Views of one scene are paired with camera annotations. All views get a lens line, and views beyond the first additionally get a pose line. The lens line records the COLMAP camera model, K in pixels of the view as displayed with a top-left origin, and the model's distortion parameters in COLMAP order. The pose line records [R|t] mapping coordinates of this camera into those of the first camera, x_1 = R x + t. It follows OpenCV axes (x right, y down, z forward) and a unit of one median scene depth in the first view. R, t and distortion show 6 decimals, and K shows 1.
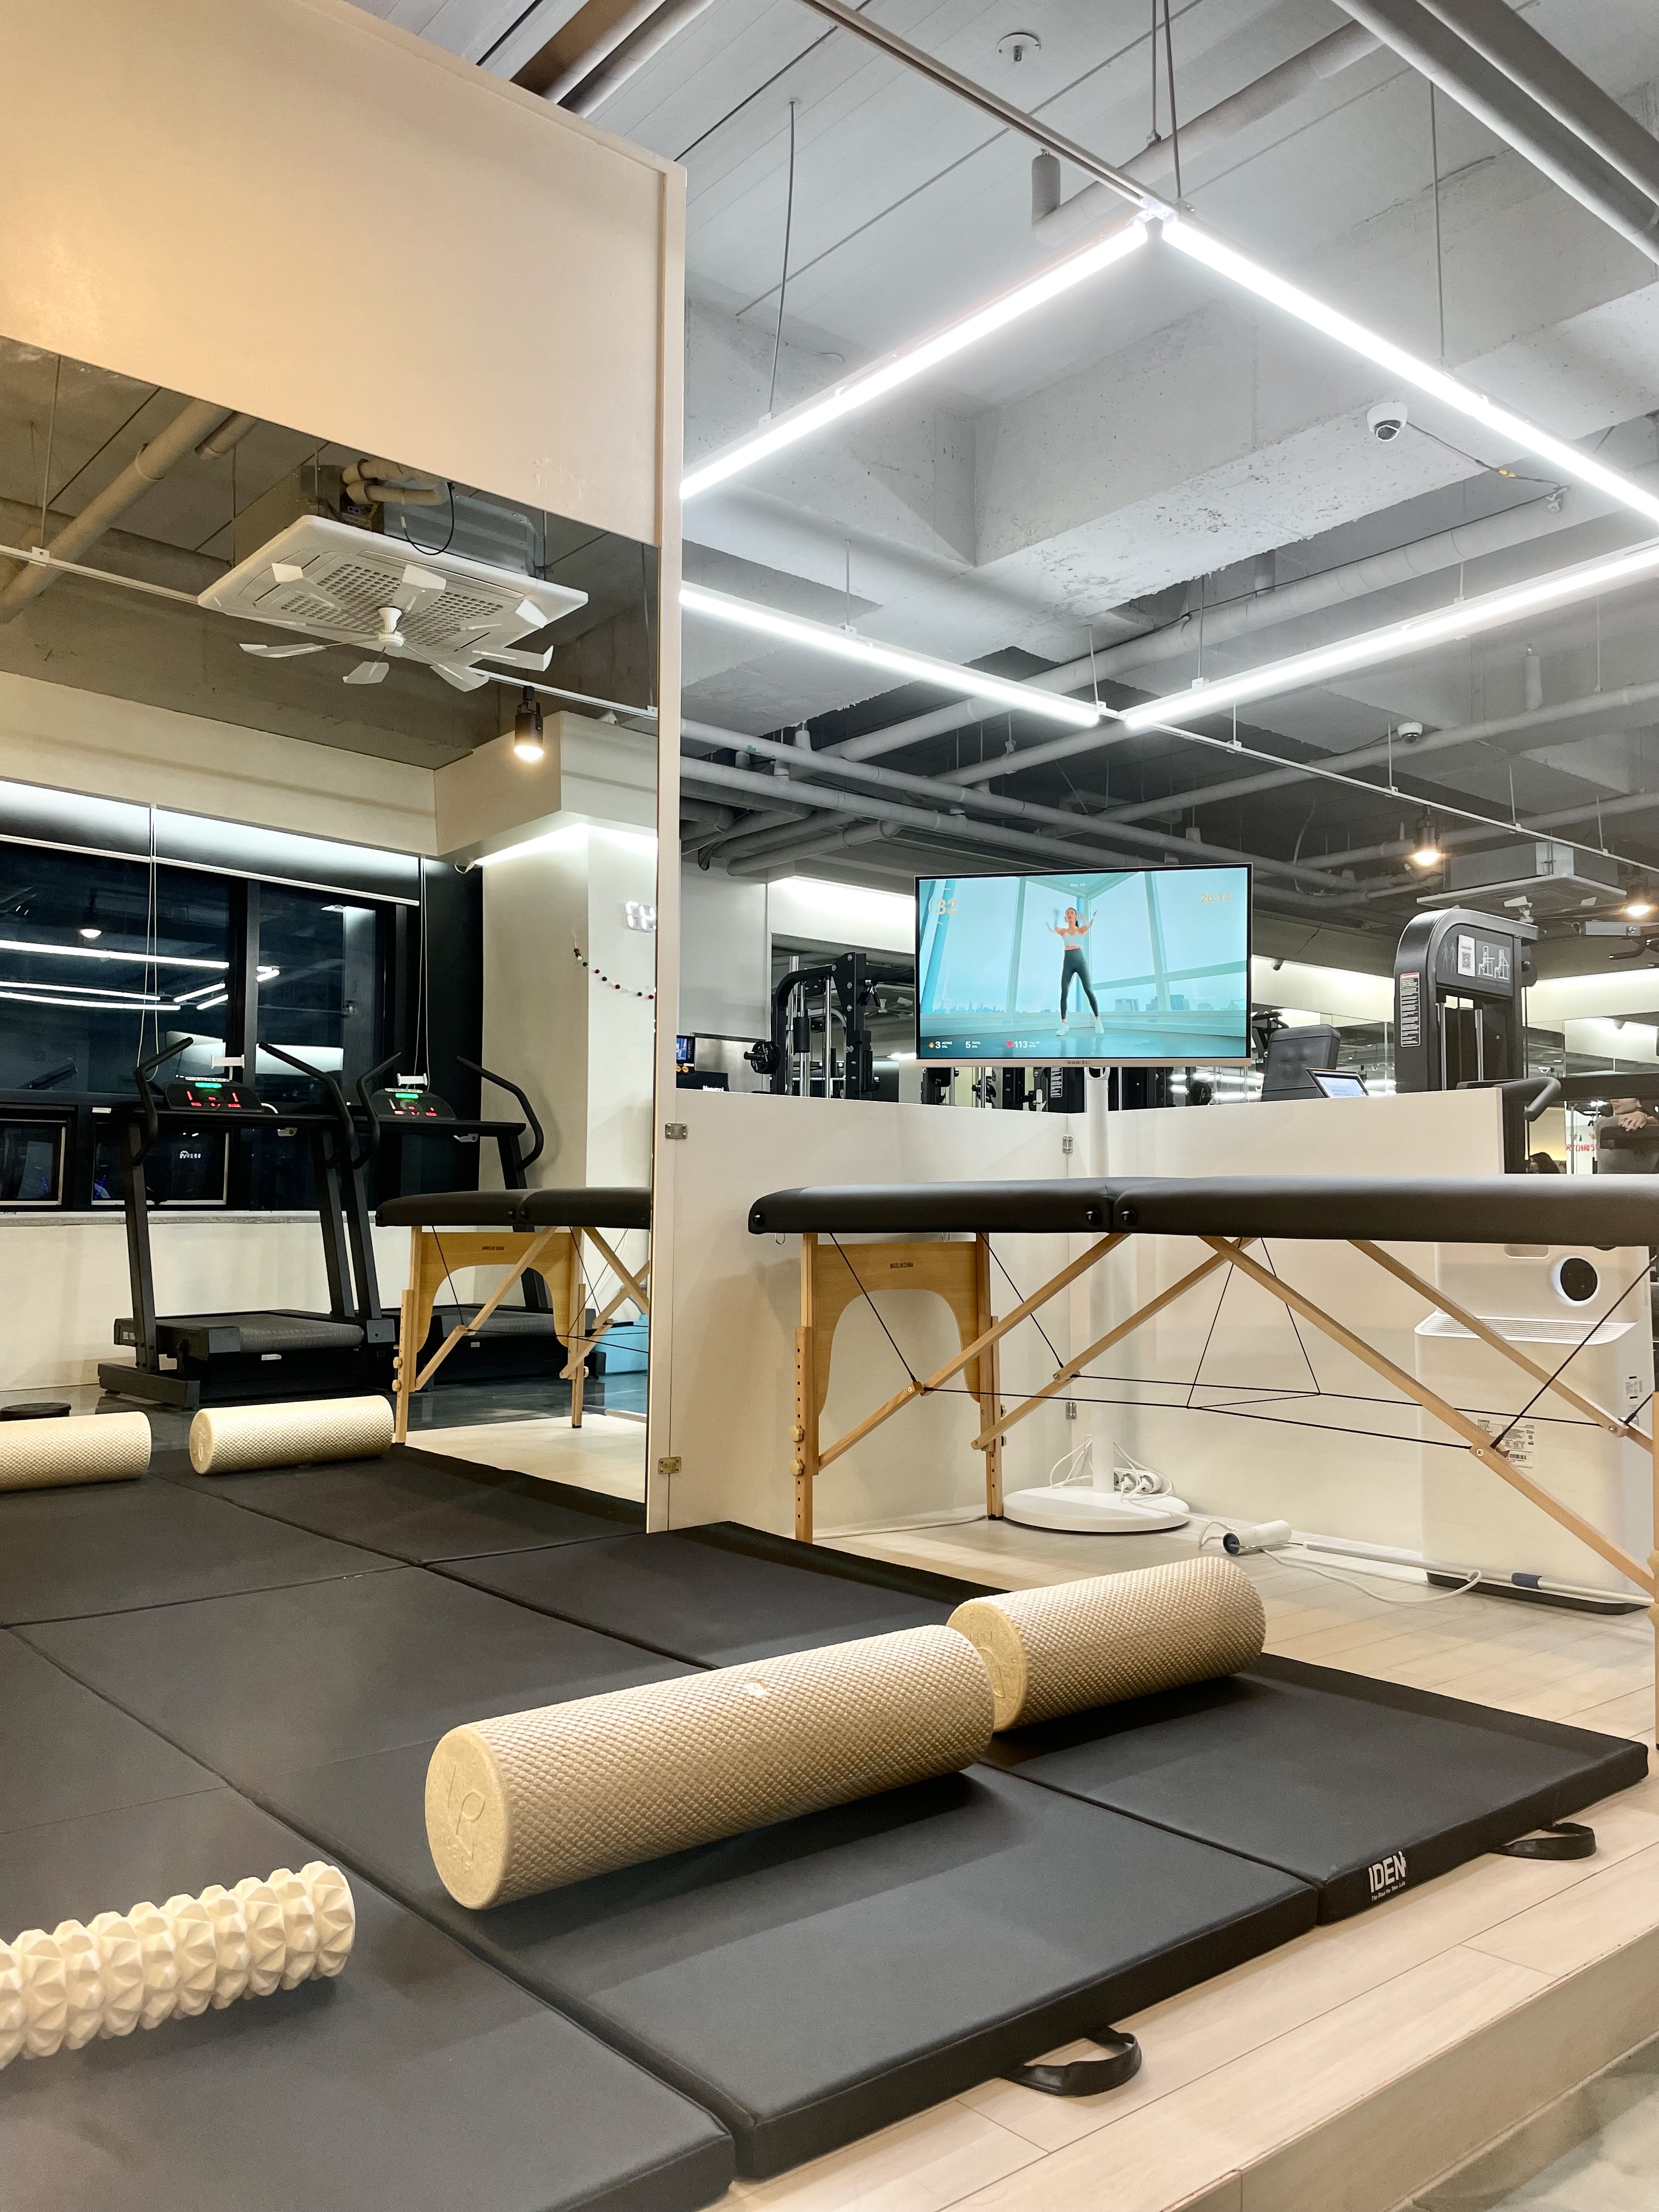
lens RADIAL K [[1677.6, 0, 831.7], [0, 1677.6, 1103.2], [0, 0, 1]] dist [0.007747, 0.000635]
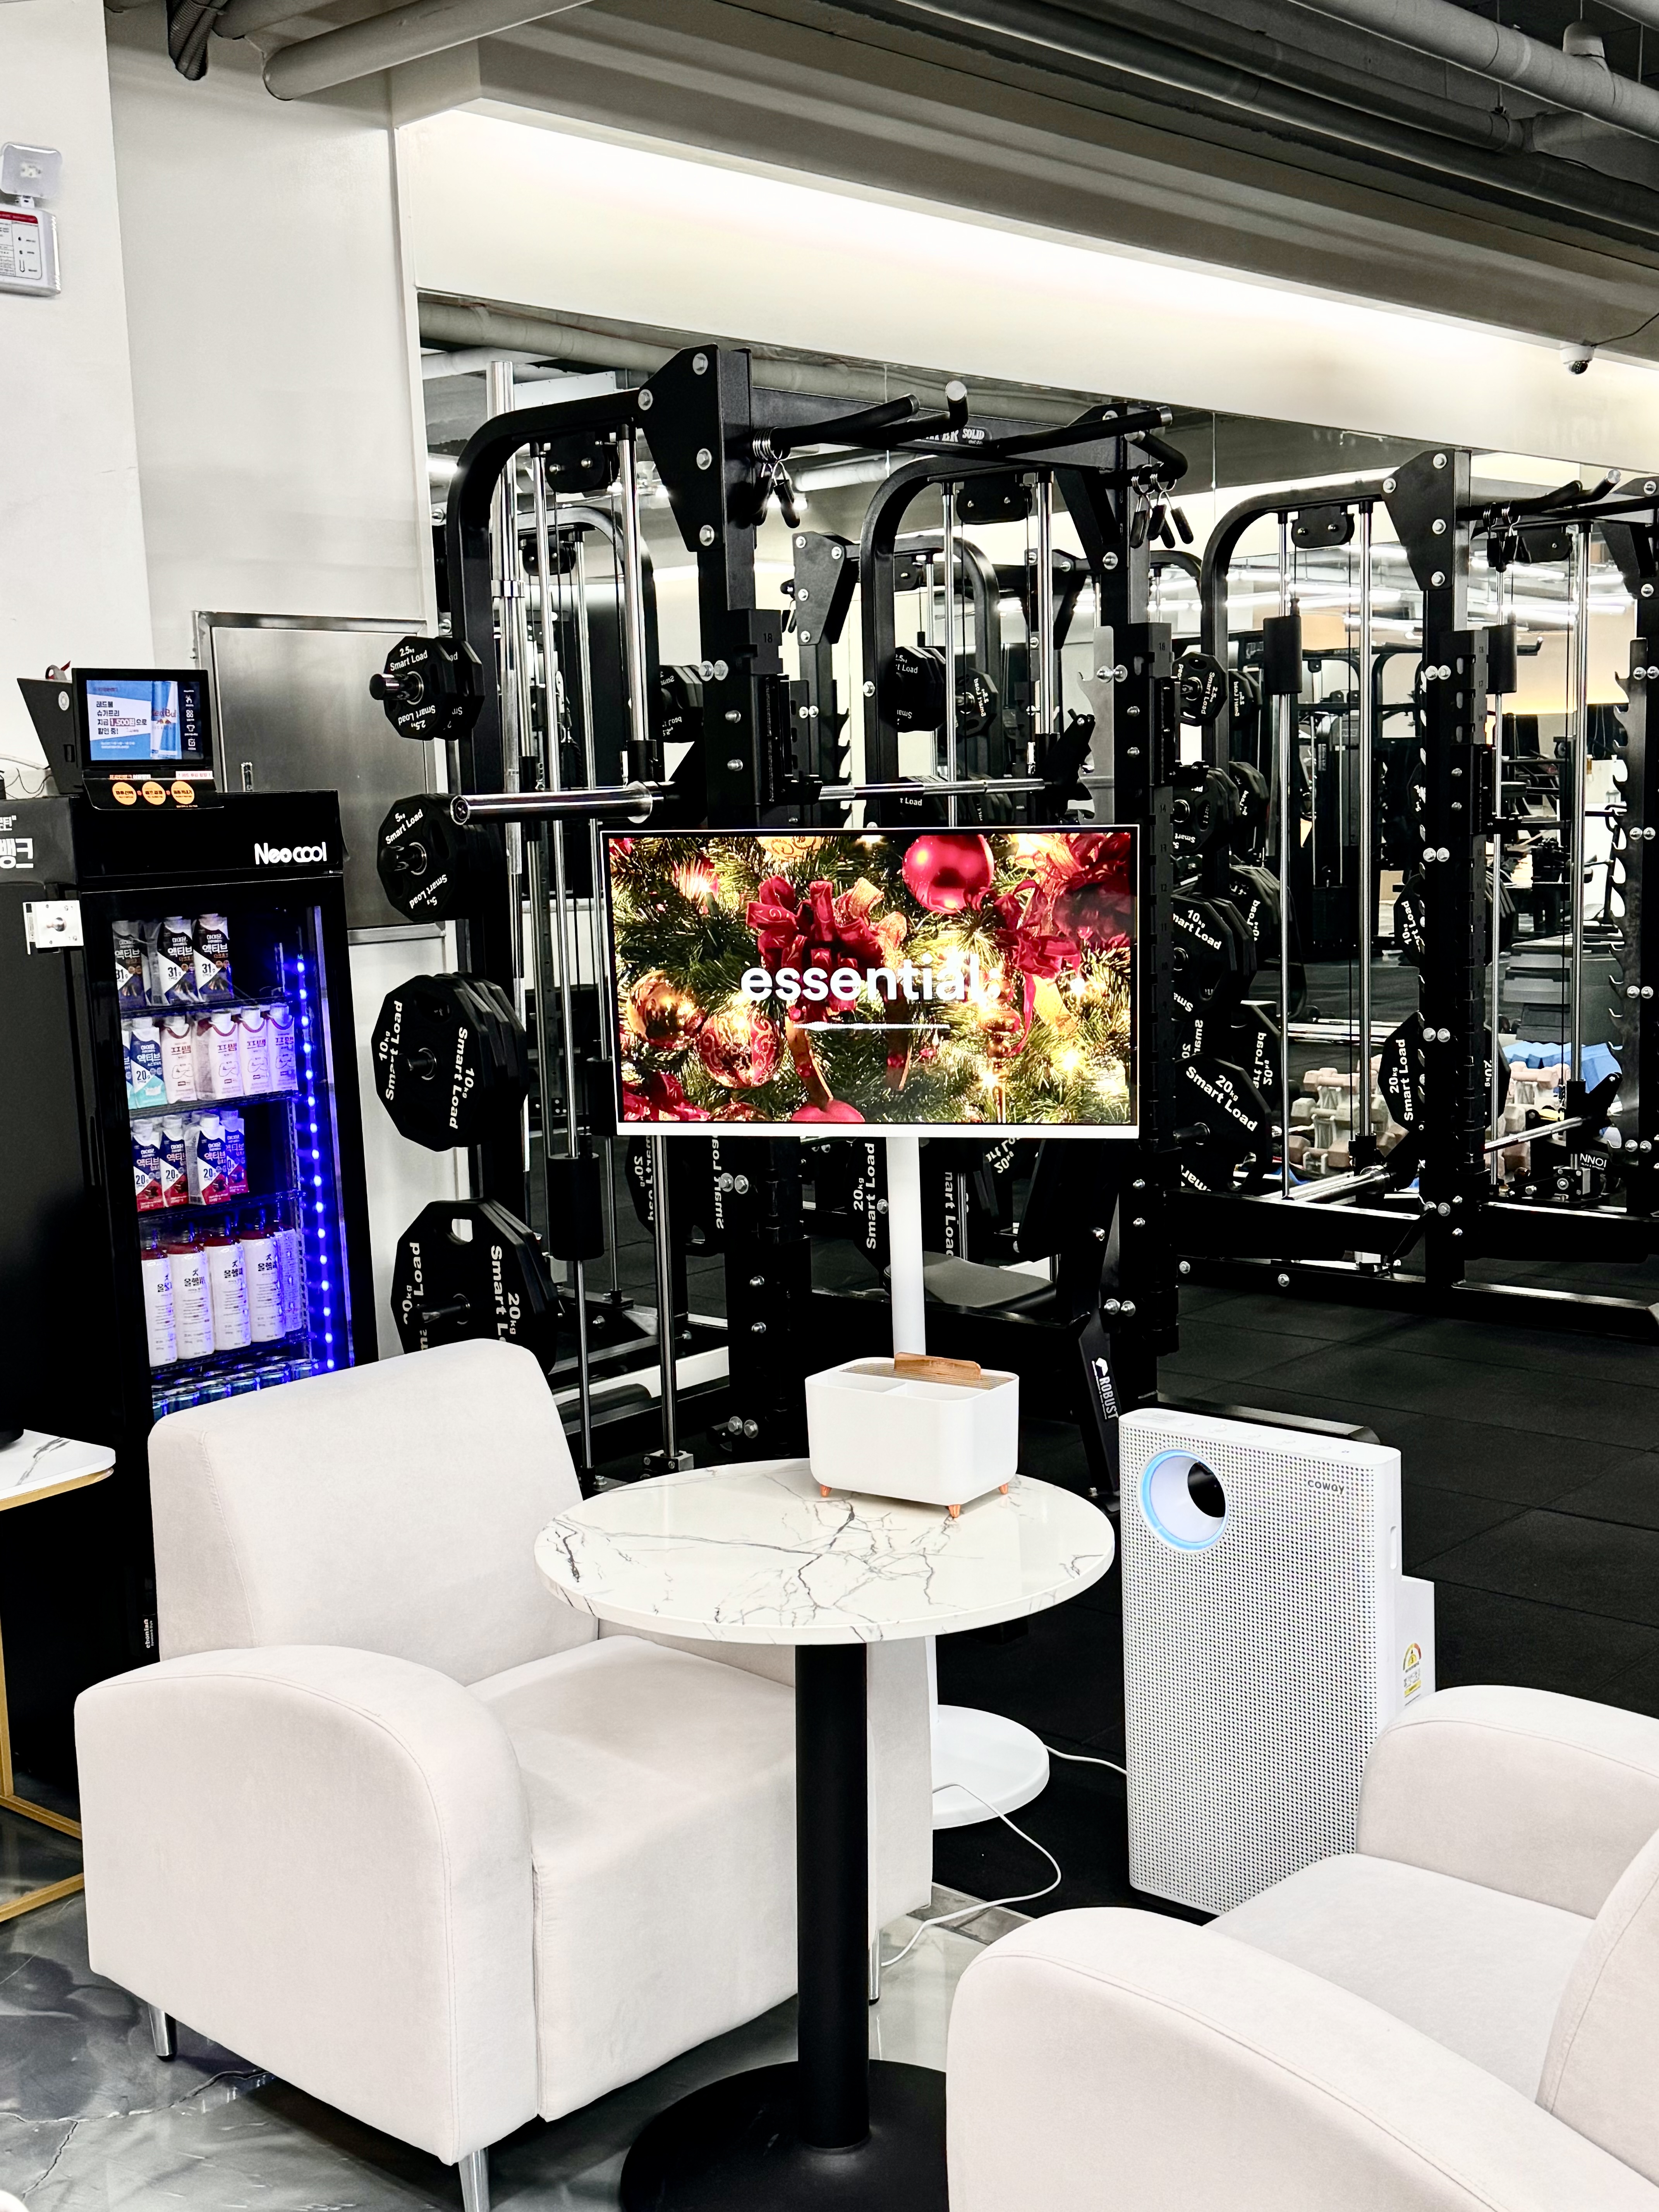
lens RADIAL K [[2525.6, 0, 828.4], [0, 2525.6, 1111.0], [0, 0, 1]] dist [0.011130, 0.000000]
pose [[0.985871, -0.054610, 0.158357, -0.045212], [0.019834, 0.976772, 0.213360, -0.049313], [-0.166330, -0.207204, 0.964054, 0.494108]]
